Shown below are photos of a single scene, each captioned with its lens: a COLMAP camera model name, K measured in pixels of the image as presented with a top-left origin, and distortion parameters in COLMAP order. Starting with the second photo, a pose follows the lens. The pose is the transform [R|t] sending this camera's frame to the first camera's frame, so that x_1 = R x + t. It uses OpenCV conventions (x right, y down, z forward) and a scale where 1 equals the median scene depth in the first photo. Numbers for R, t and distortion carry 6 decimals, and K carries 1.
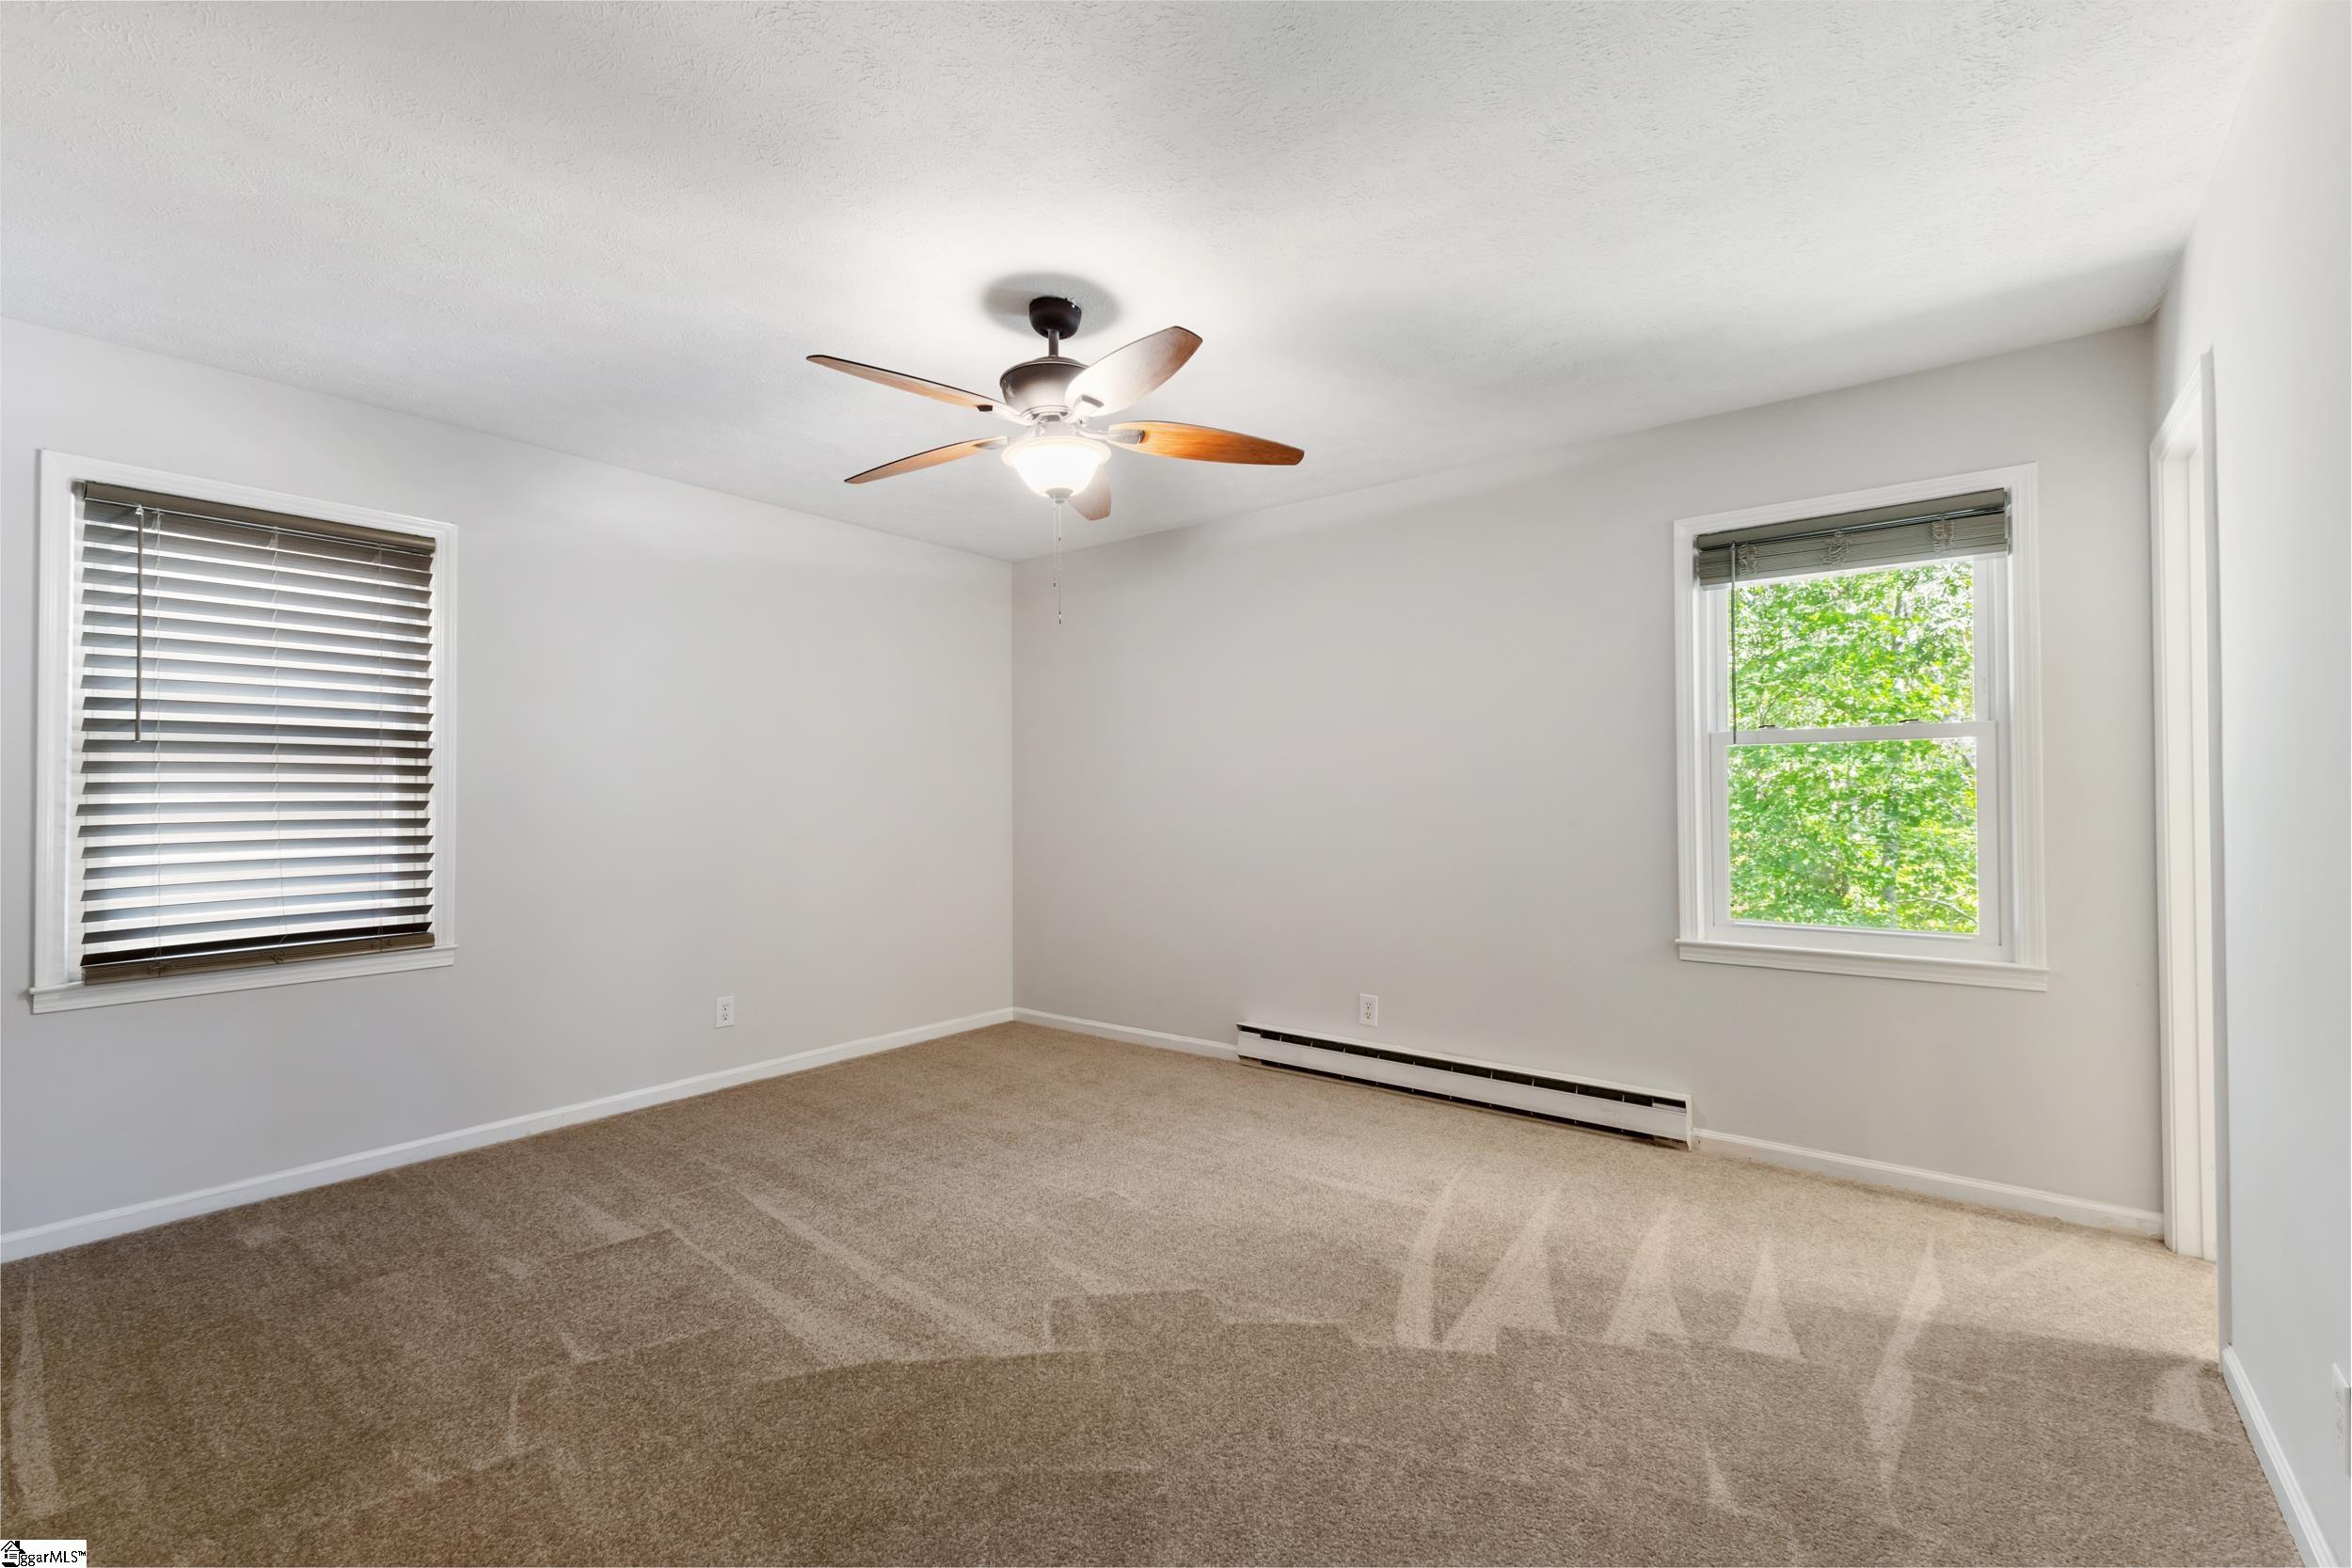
lens RADIAL K [[1031.2, 0, 1178.2], [0, 1031.2, 773.2], [0, 0, 1]] dist [0.011138, -0.004608]
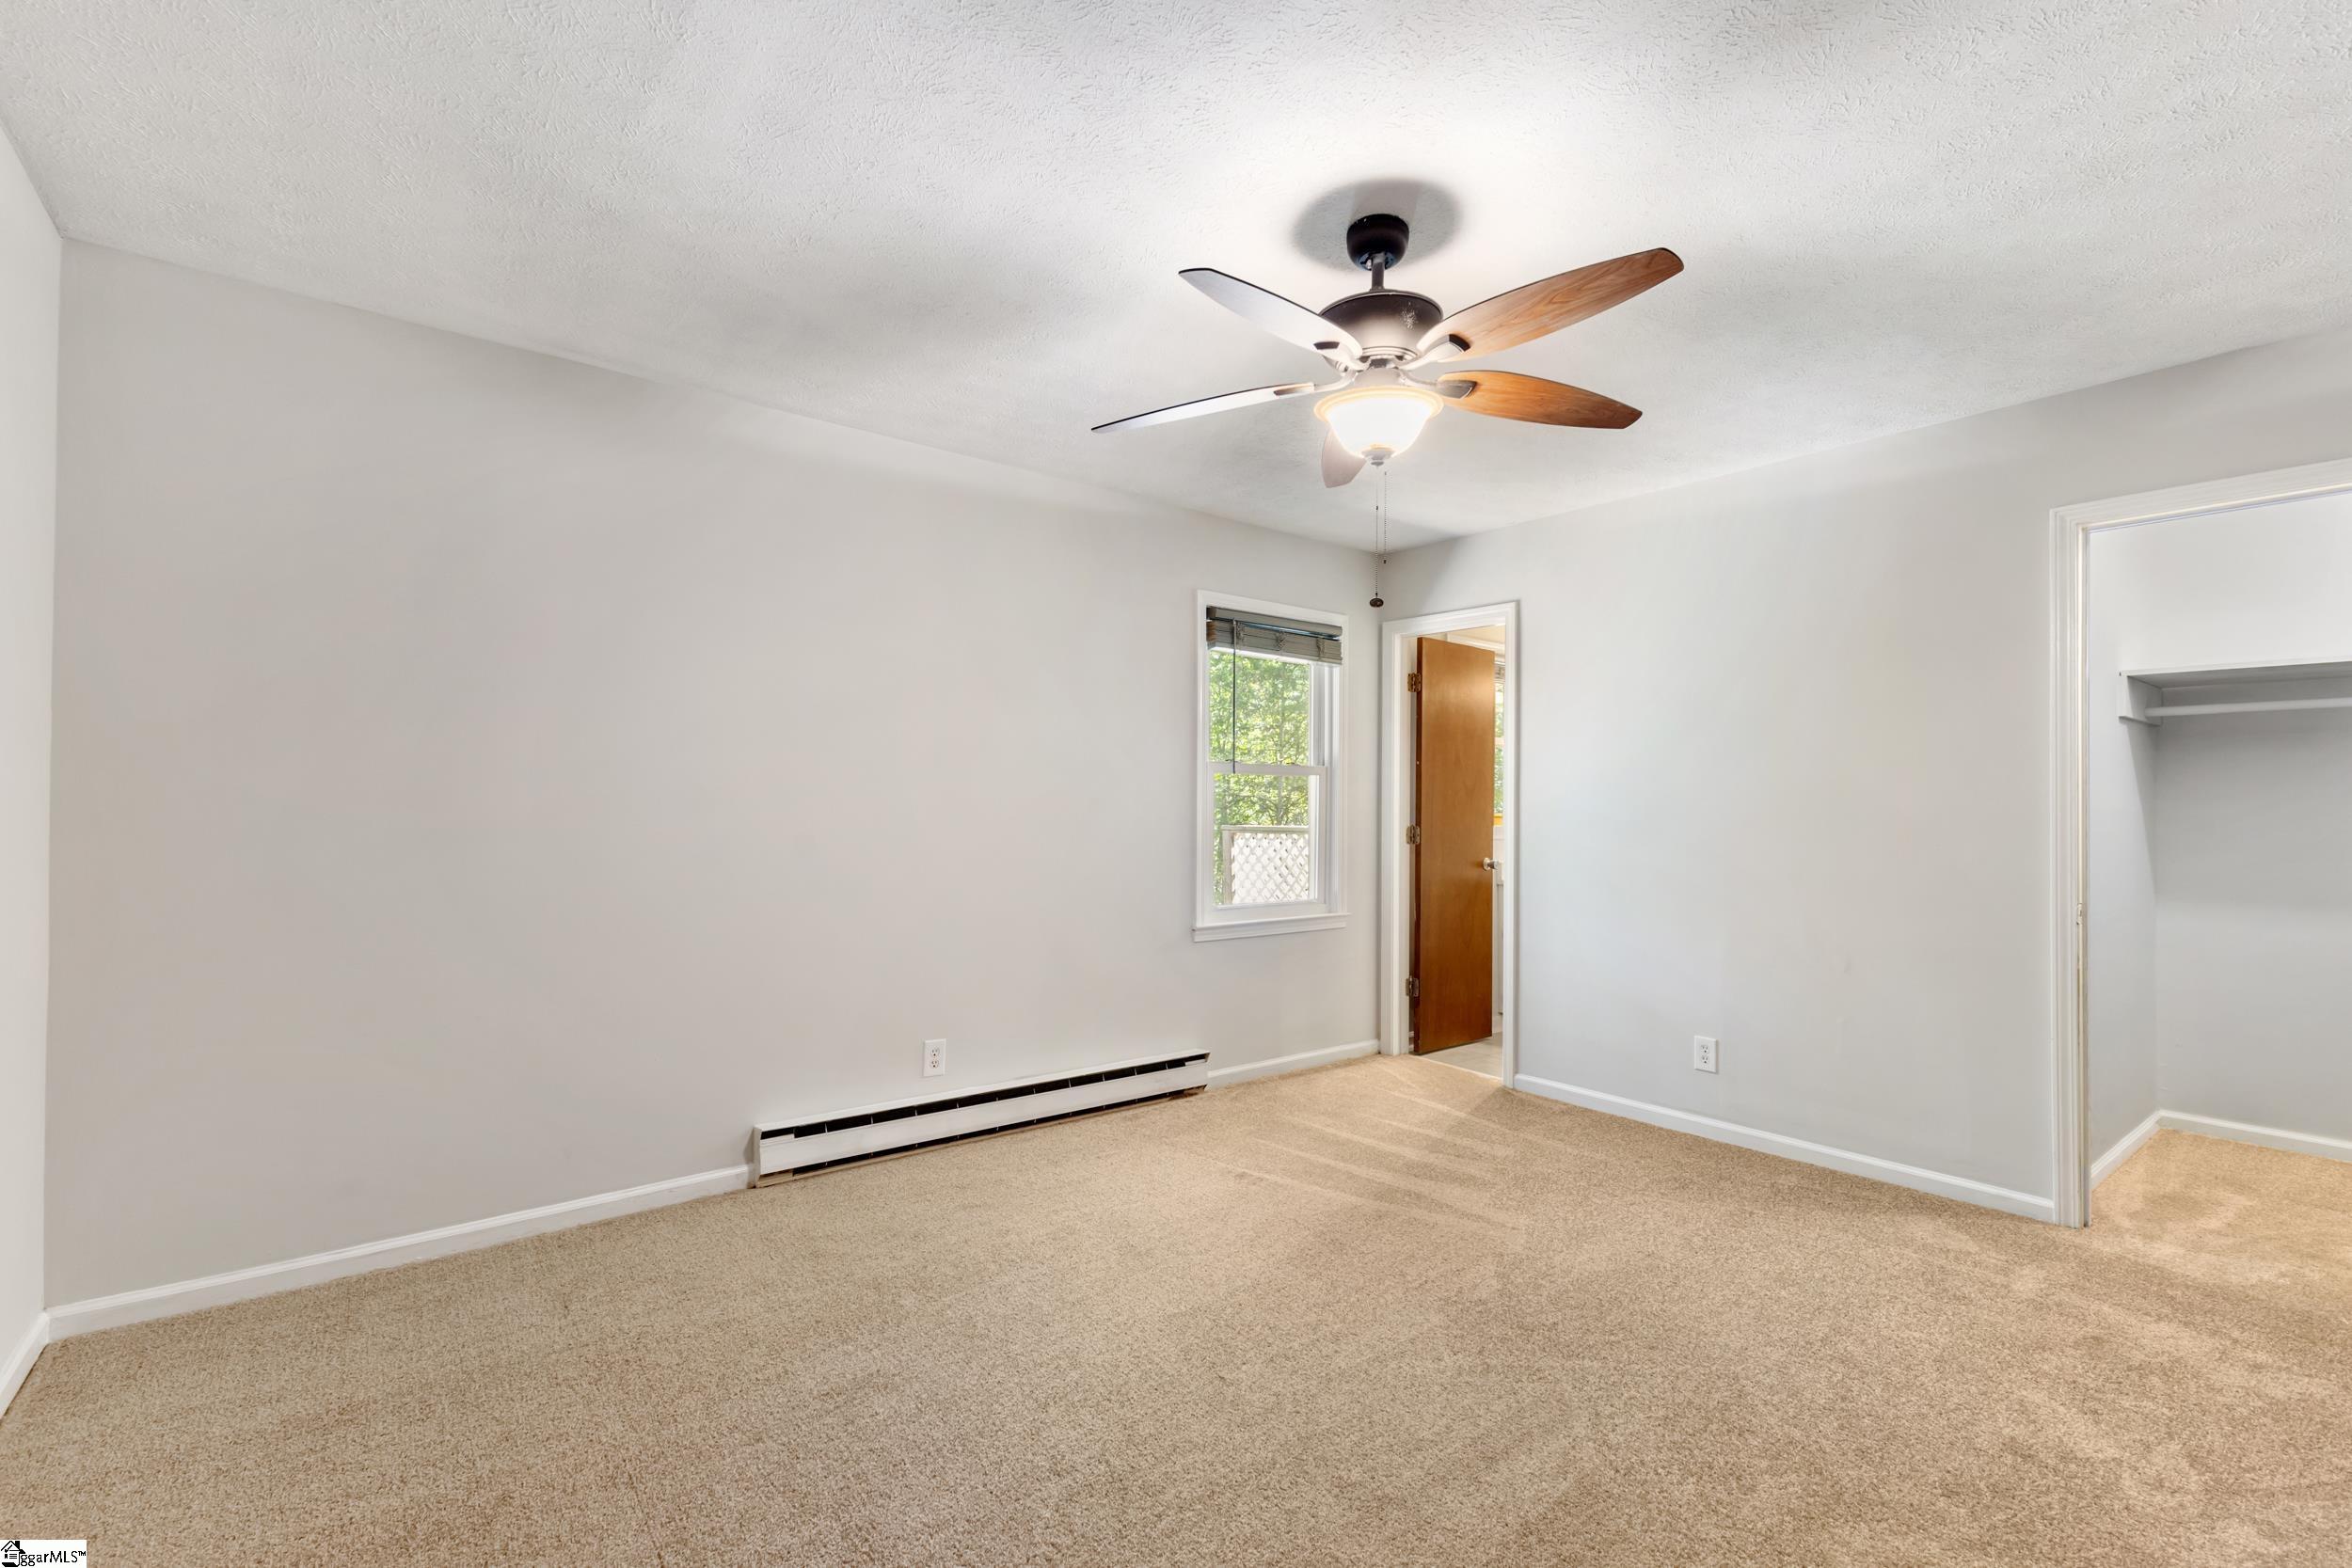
lens RADIAL K [[1031.2, 0, 1177.3], [0, 1031.2, 792.6], [0, 0, 1]] dist [0.011138, -0.004608]
pose [[0.233219, 0.029535, 0.971976, -0.801809], [-0.018999, 0.999486, -0.025812, 0.036791], [-0.972239, -0.012447, 0.233660, 0.800923]]
